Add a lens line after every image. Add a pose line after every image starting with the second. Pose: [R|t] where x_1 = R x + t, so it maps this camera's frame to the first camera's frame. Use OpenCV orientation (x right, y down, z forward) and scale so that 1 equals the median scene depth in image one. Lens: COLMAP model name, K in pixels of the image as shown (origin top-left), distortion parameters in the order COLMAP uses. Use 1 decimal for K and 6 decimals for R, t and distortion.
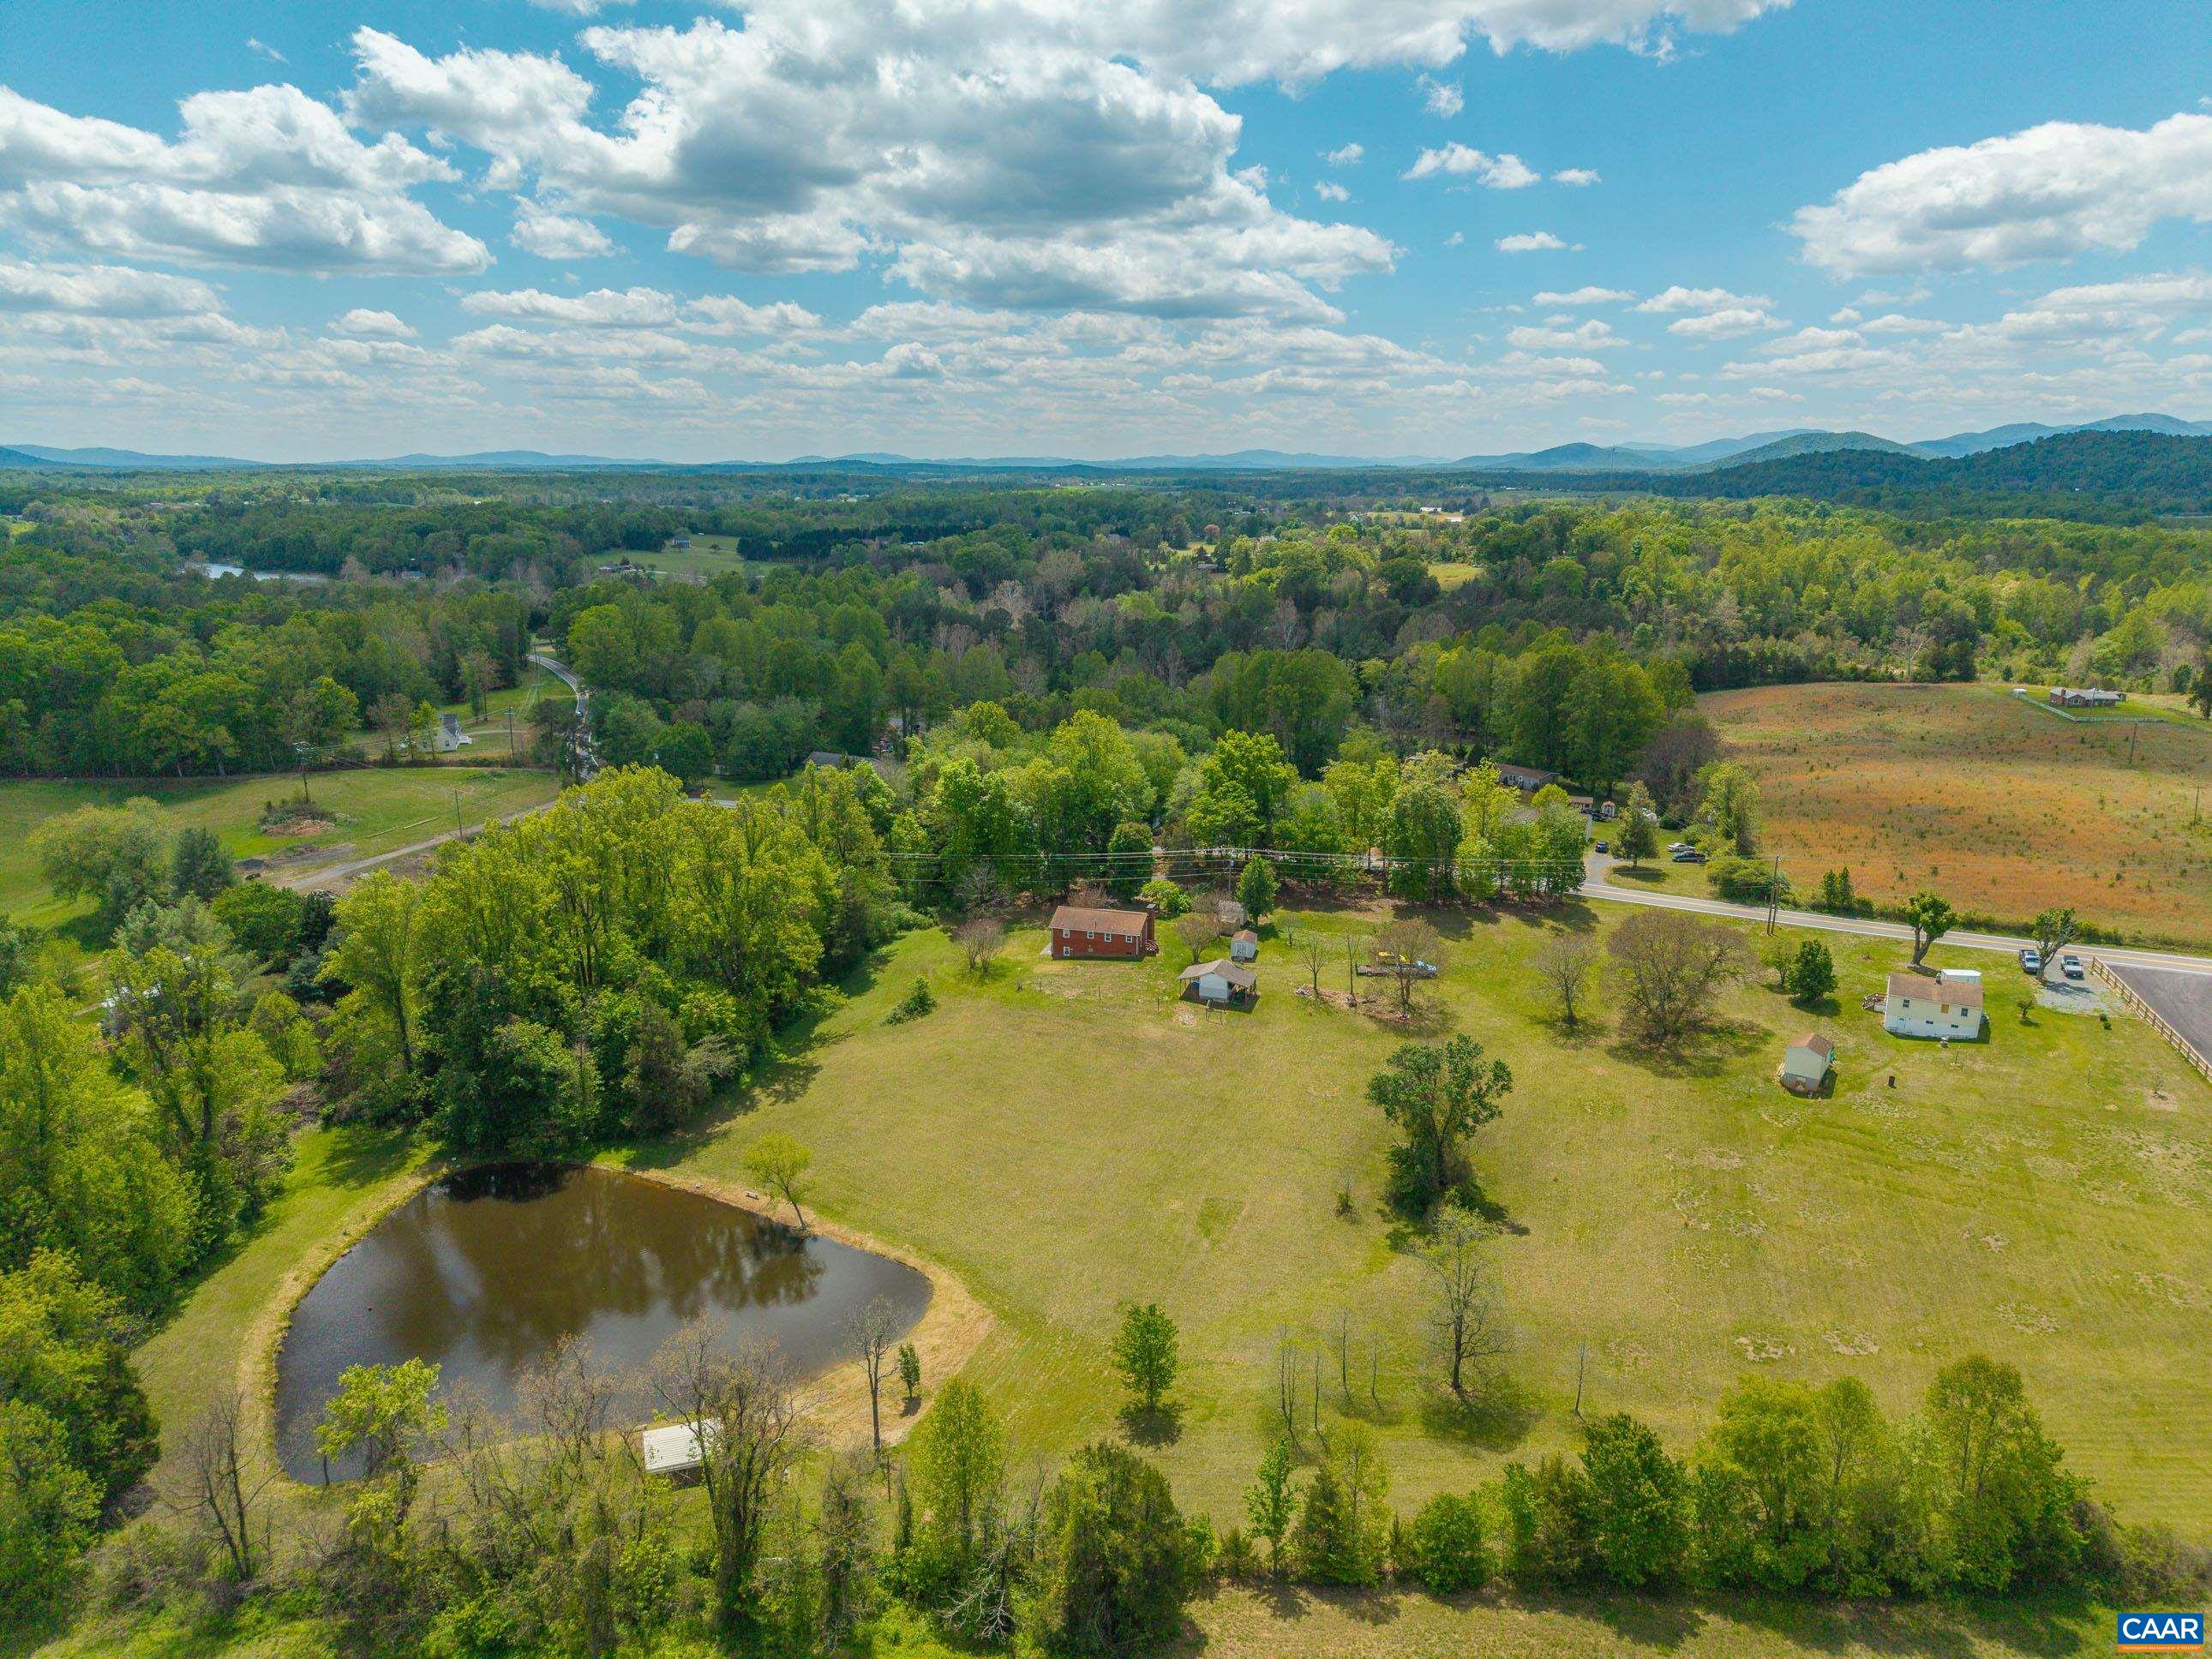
lens RADIAL K [[1484.7, 0, 1104.0], [0, 1484.7, 823.3], [0, 0, 1]] dist [0.007840, 0.000492]
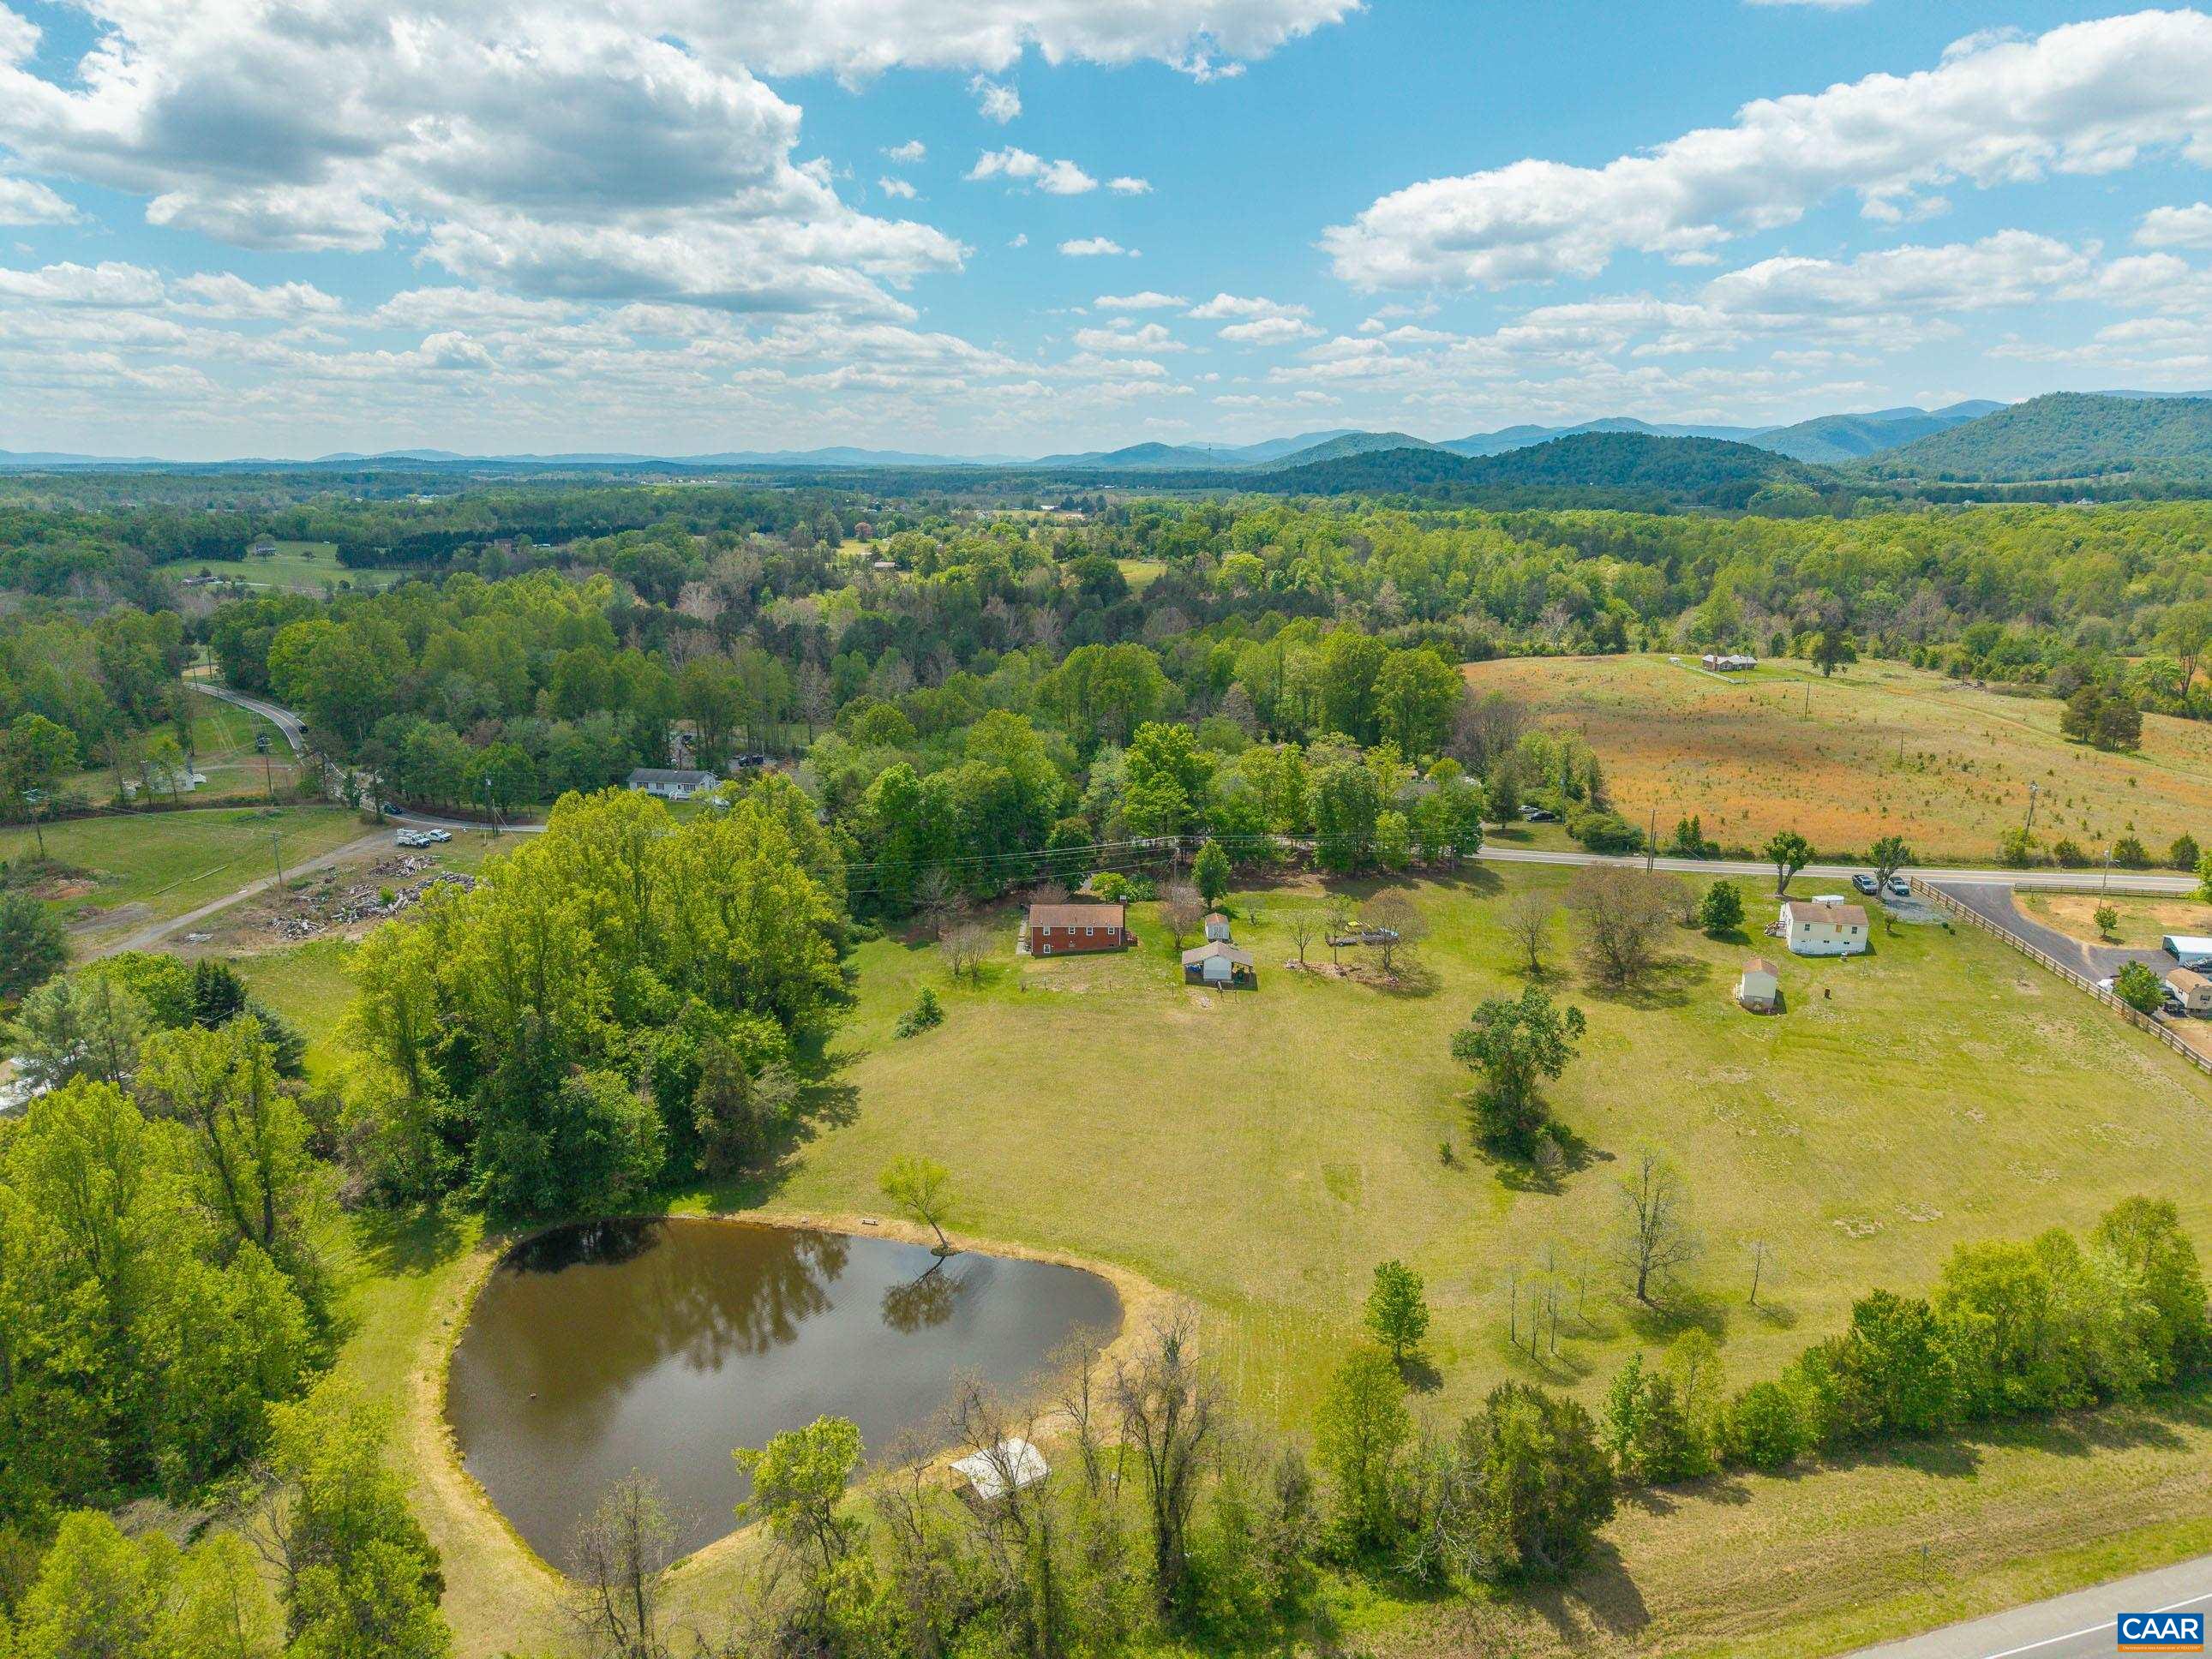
lens RADIAL K [[1475.9, 0, 1106.8], [0, 1475.9, 838.8], [0, 0, 1]] dist [0.020264, -0.019413]
pose [[0.963112, -0.068119, 0.260337, -0.245155], [0.064967, 0.997673, 0.020704, -0.006265], [-0.261142, -0.003027, 0.965296, 0.024673]]
